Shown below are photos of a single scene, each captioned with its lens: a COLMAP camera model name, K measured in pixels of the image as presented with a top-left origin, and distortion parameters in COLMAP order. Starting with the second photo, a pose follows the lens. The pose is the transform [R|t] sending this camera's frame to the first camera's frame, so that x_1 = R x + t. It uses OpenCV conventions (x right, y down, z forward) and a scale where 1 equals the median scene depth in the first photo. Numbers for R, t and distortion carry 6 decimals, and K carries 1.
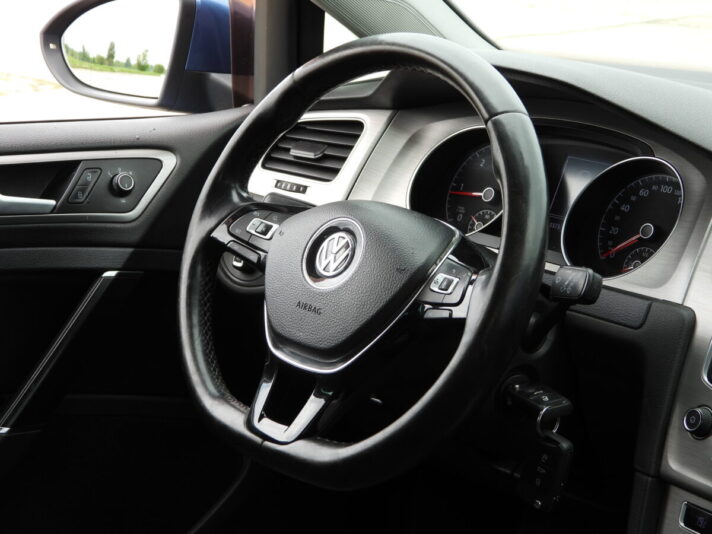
lens RADIAL K [[1798.1, 0, 359.9], [0, 1798.1, 267.7], [0, 0, 1]] dist [-0.154980, 0.000000]
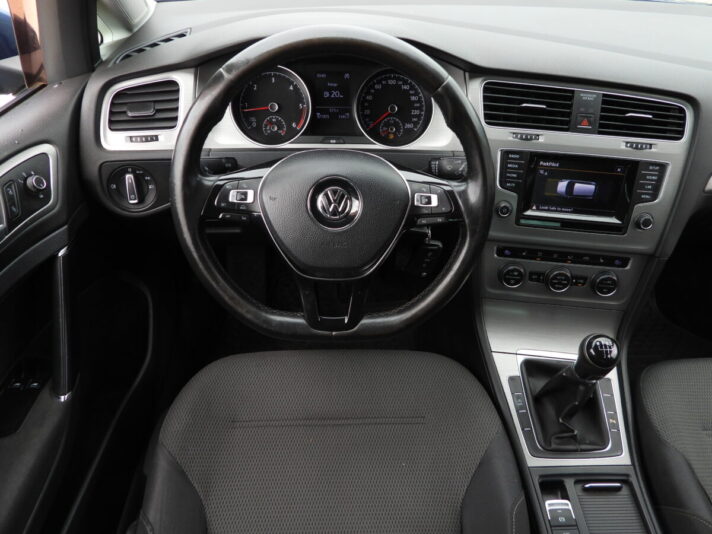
lens RADIAL K [[507.4, 0, 351.4], [0, 507.4, 267.4], [0, 0, 1]] dist [-0.014236, 0.004434]
pose [[0.651746, -0.491285, 0.577812, -0.260197], [0.169360, 0.836880, 0.520527, -0.170656], [-0.739287, -0.241394, 0.628637, 0.700838]]
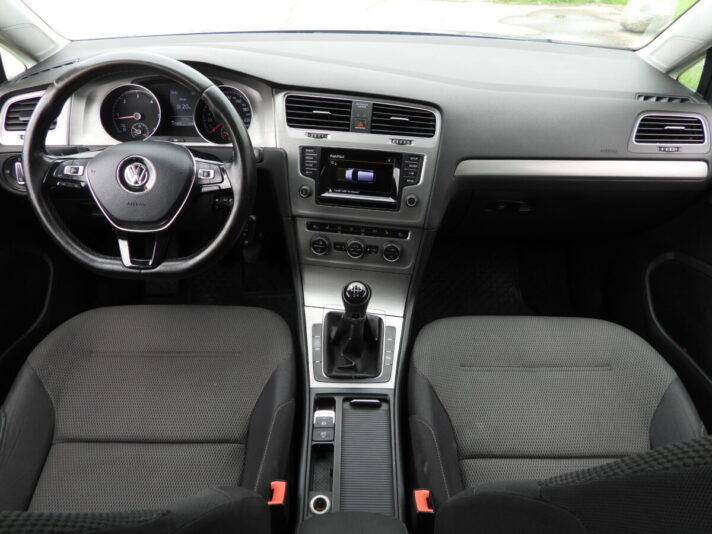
lens RADIAL K [[507.4, 0, 352.0], [0, 507.4, 266.8], [0, 0, 1]] dist [-0.014236, 0.004434]
pose [[0.675847, -0.441942, 0.589846, -0.228465], [0.177889, 0.874438, 0.451346, -0.128836], [-0.715252, -0.200114, 0.669603, 0.406078]]
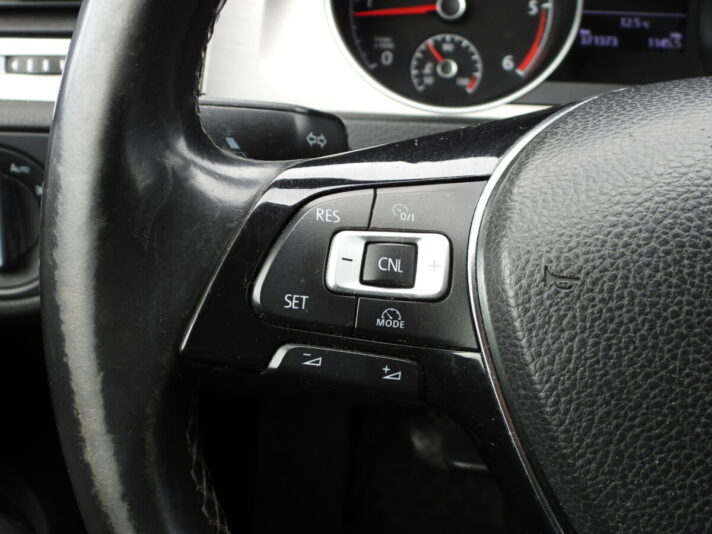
lens RADIAL K [[787.2, 0, 360.4], [0, 787.2, 269.1], [0, 0, 1]] dist [-0.008575, 0.000000]
pose [[0.746424, -0.361269, 0.558871, -0.130110], [0.165088, 0.914085, 0.370398, -0.069625], [-0.644669, -0.184211, 0.741936, 0.941773]]
